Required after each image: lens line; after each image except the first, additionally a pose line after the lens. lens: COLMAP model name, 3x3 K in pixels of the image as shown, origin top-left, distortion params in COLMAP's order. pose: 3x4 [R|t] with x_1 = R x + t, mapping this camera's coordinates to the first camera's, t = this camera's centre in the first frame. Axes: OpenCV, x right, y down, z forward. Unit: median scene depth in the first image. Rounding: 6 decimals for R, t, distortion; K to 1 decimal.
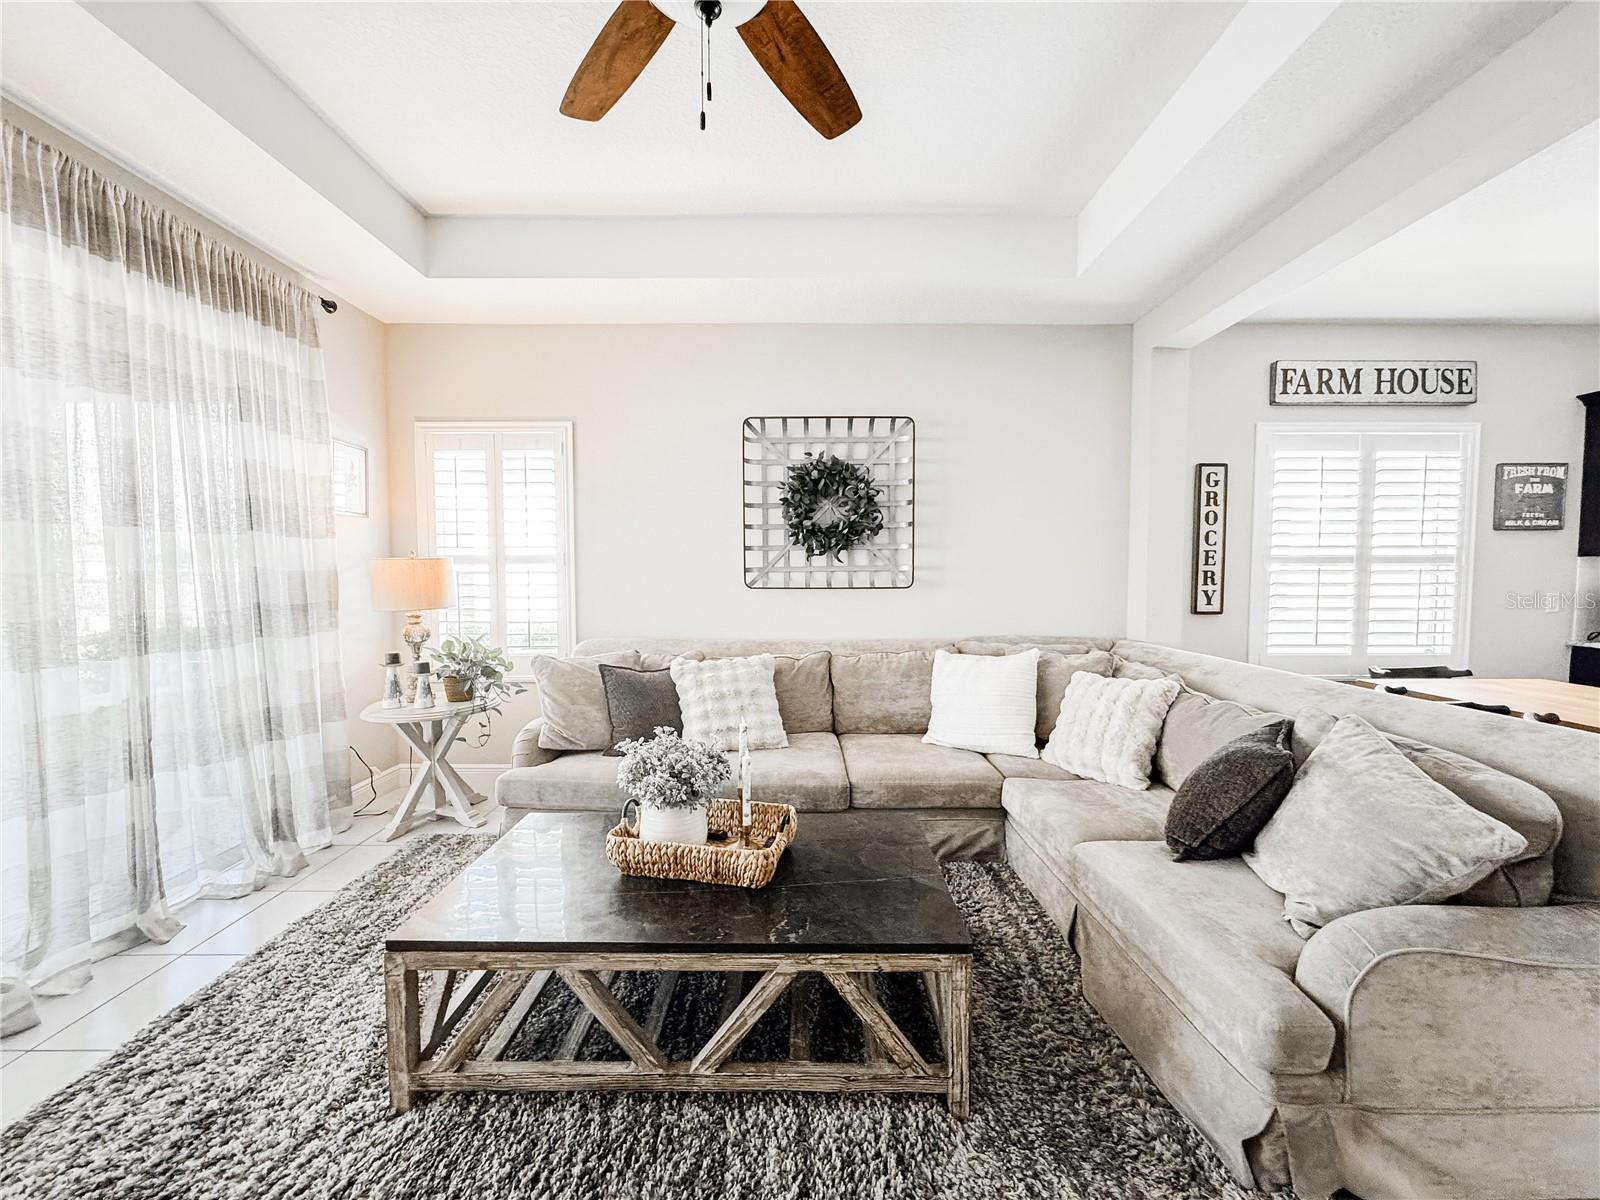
lens RADIAL K [[634.3, 0, 800.6], [0, 634.3, 602.8], [0, 0, 1]] dist [-0.004137, -0.000305]
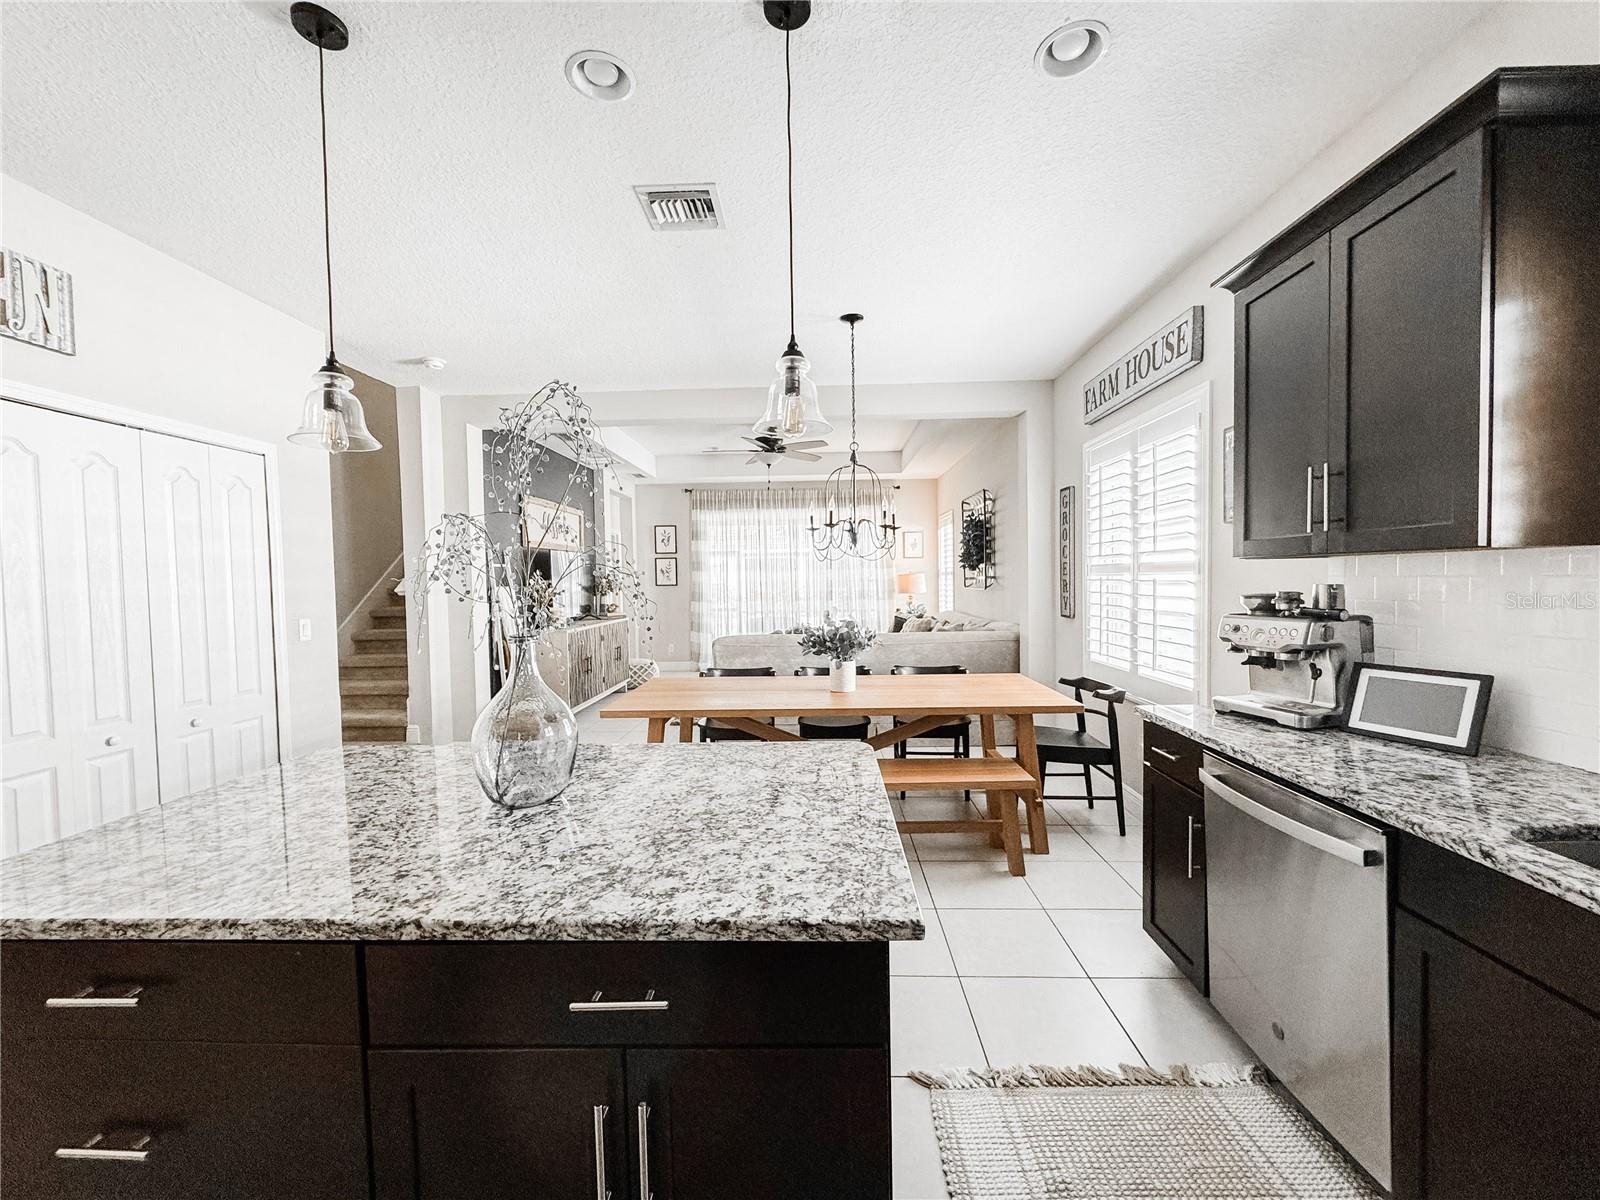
lens RADIAL K [[634.3, 0, 799.9], [0, 634.3, 602.8], [0, 0, 1]] dist [-0.004137, -0.000305]
pose [[-0.034751, 0.042157, -0.998506, 1.861451], [-0.034398, 0.998468, 0.043352, -0.043807], [0.998804, 0.035853, -0.033248, 0.565587]]
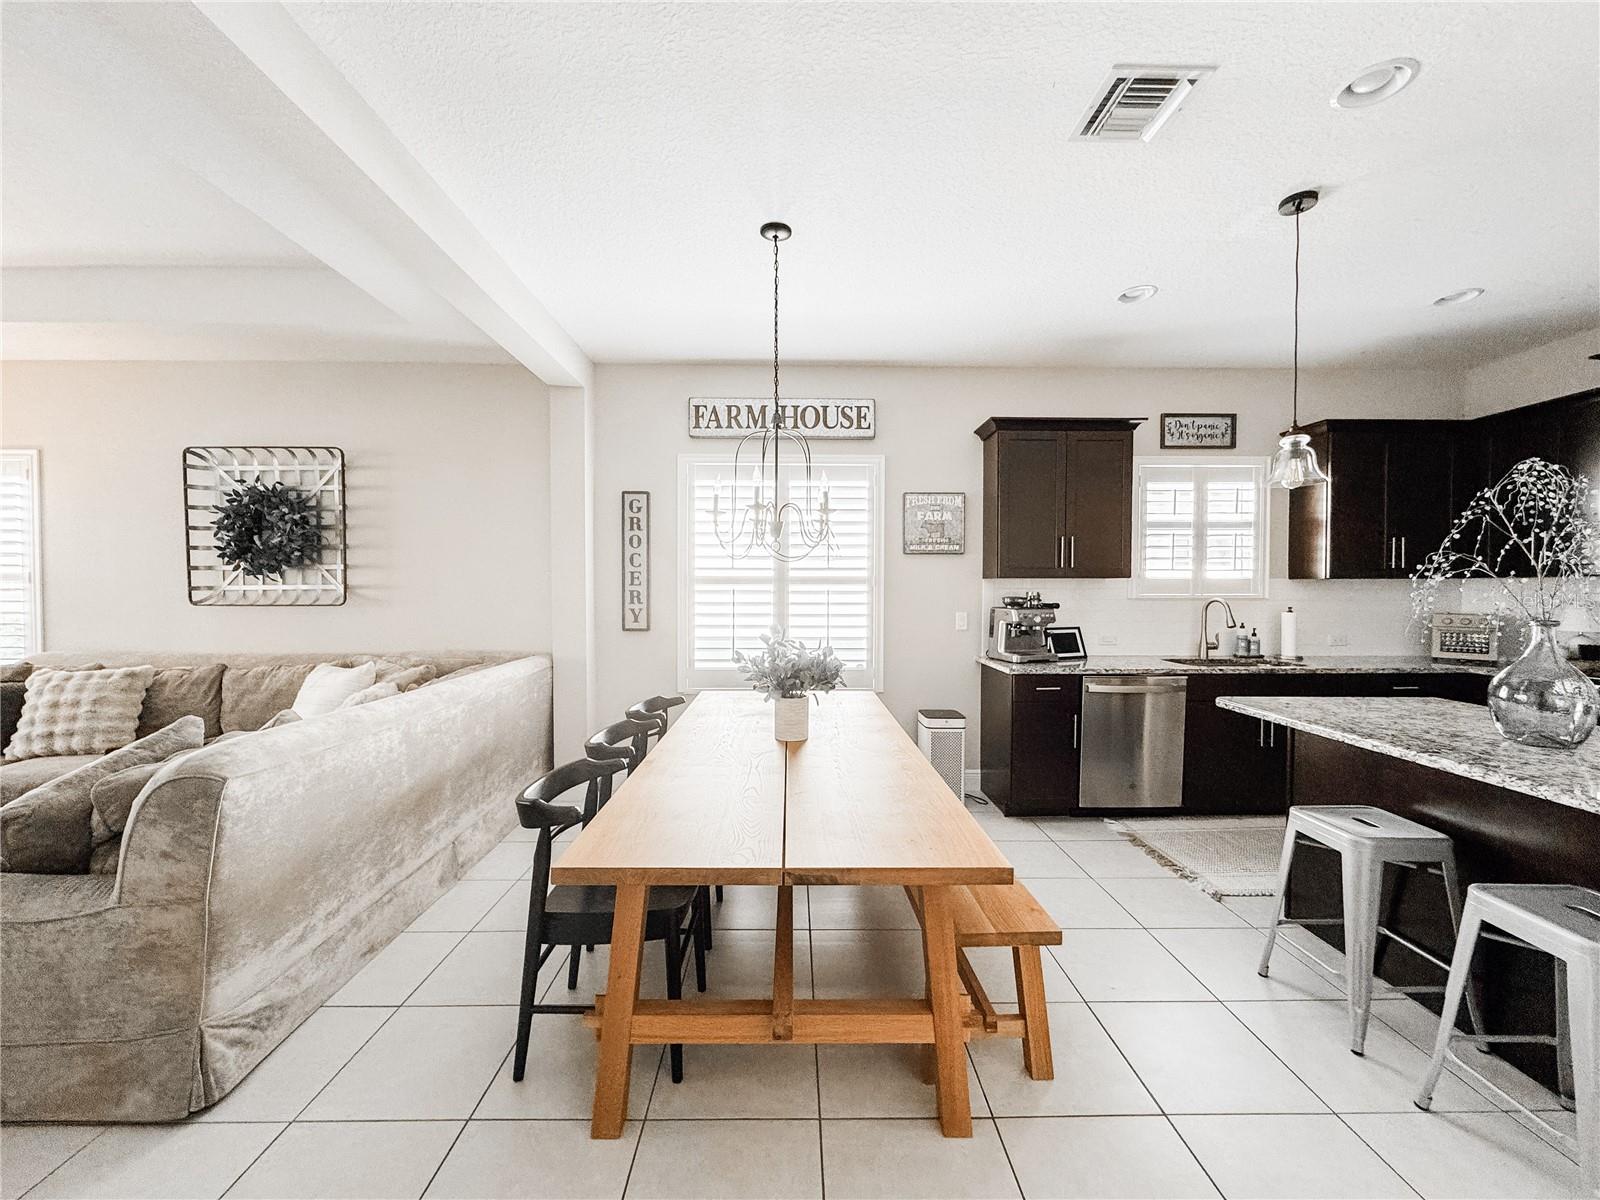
lens RADIAL K [[634.3, 0, 792.3], [0, 634.3, 600.3], [0, 0, 1]] dist [-0.004137, -0.000305]
pose [[0.999900, 0.004281, 0.013515, 0.915965], [-0.003818, 0.999412, -0.034063, 0.001640], [-0.013653, 0.034008, 0.999328, -0.079987]]
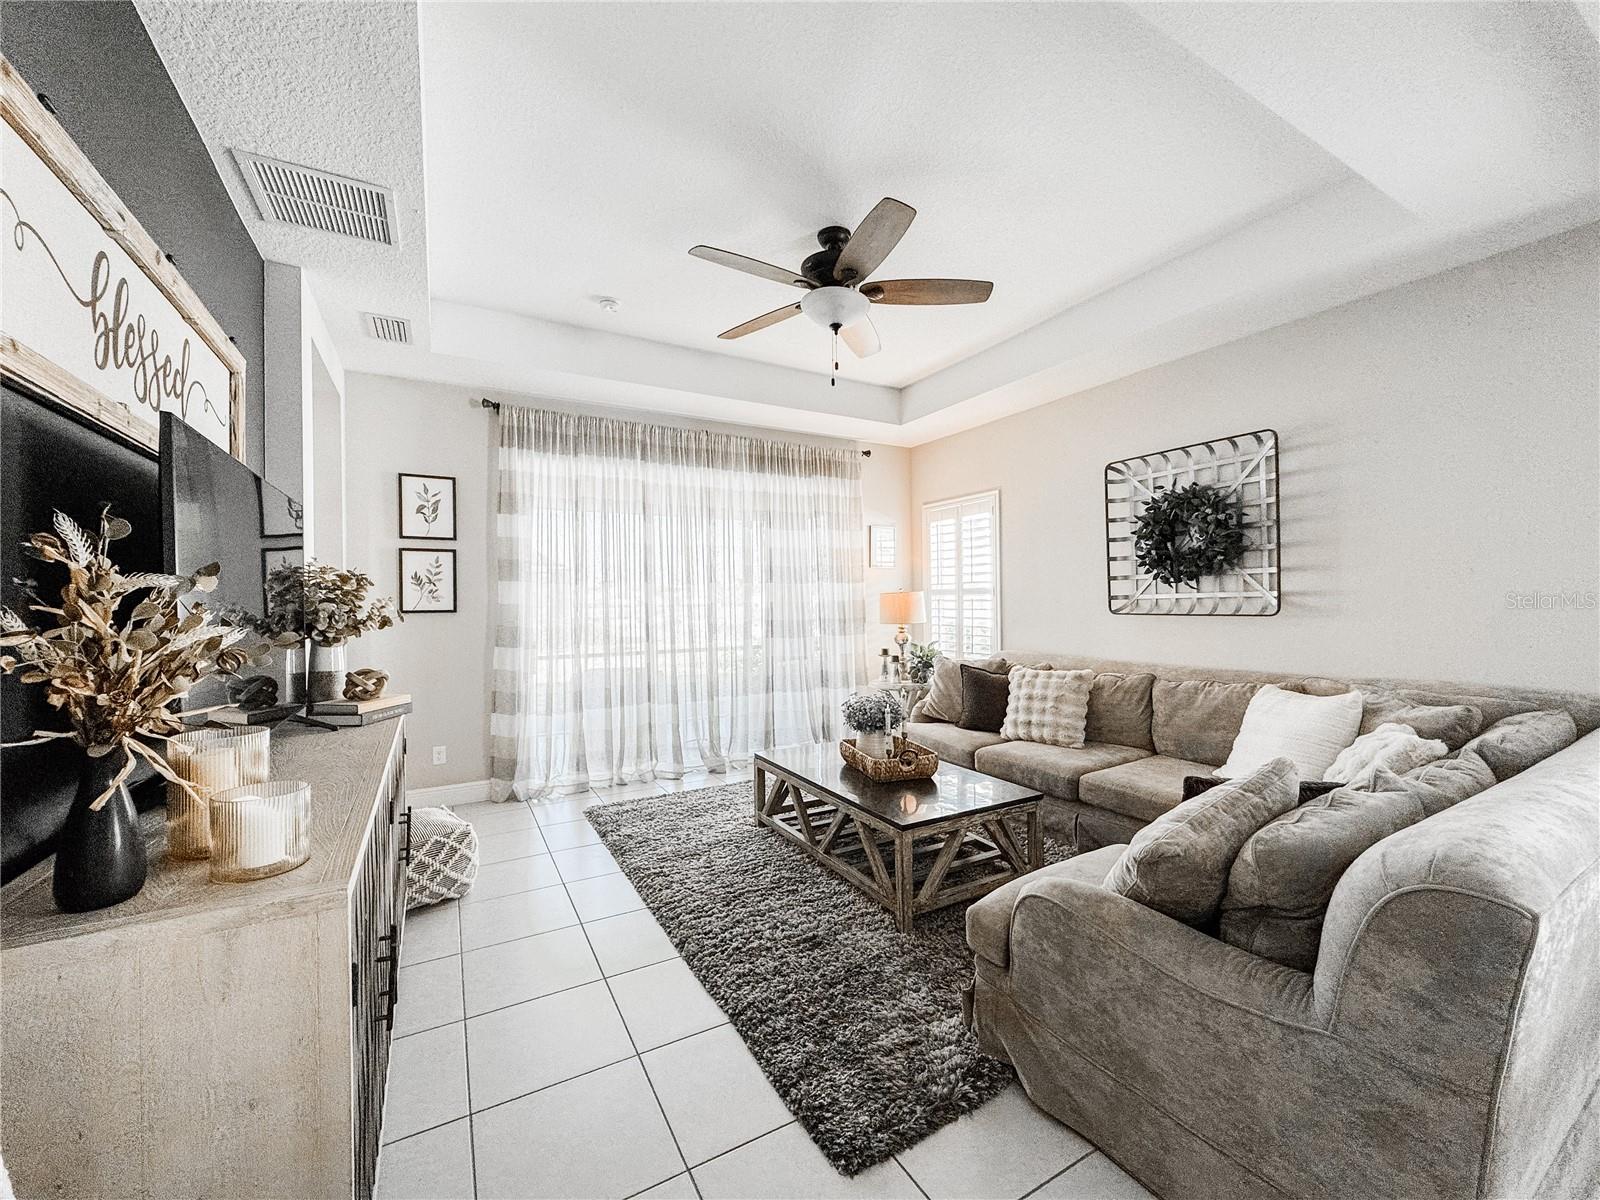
lens RADIAL K [[634.3, 0, 800.7], [0, 634.3, 602.7], [0, 0, 1]] dist [-0.004137, -0.000305]
pose [[0.489944, -0.001878, -0.871752, 0.623868], [-0.033414, 0.999222, -0.020931, -0.000382], [0.871113, 0.039384, 0.489500, -0.028051]]
